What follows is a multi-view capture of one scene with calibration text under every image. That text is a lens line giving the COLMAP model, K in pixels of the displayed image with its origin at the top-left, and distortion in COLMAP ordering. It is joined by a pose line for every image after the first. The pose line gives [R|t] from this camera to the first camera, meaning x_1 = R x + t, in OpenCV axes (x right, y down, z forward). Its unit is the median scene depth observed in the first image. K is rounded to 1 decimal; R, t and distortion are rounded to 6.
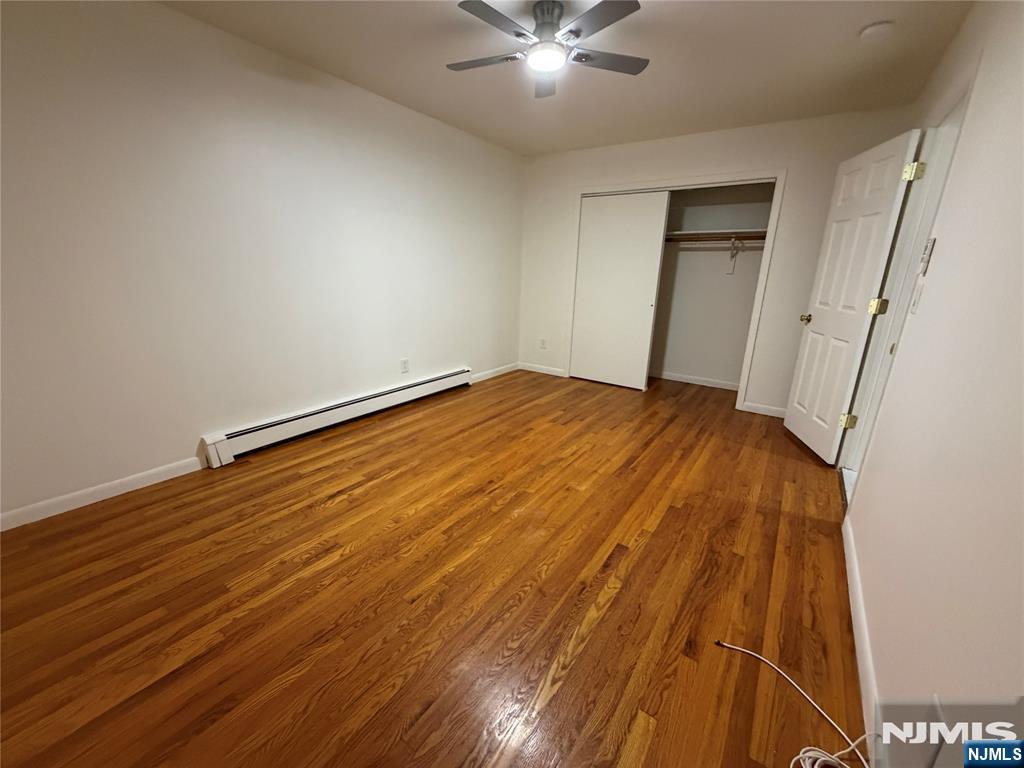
lens RADIAL K [[409.7, 0, 508.2], [0, 409.7, 379.8], [0, 0, 1]] dist [0.001496, 0.000168]
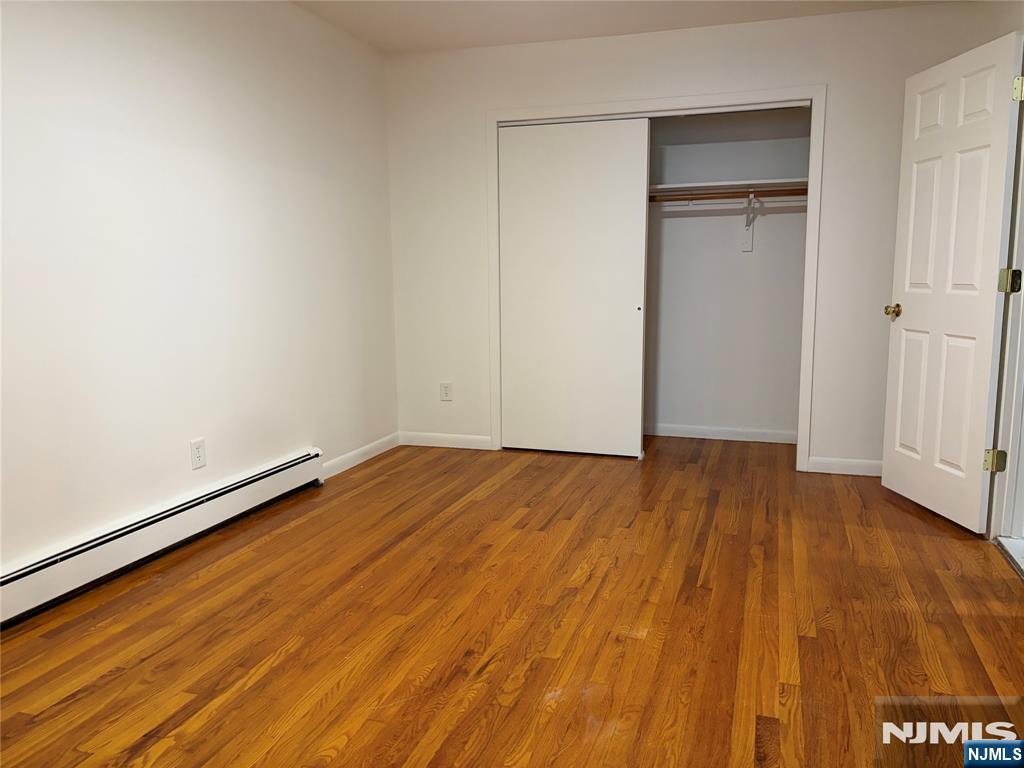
lens RADIAL K [[777.1, 0, 512.2], [0, 777.1, 383.2], [0, 0, 1]] dist [0.038153, -0.018342]
pose [[0.953949, -0.075000, 0.290441, -0.199764], [0.109297, 0.988585, -0.103701, 0.023227], [-0.279348, 0.130669, 0.951257, 0.028445]]
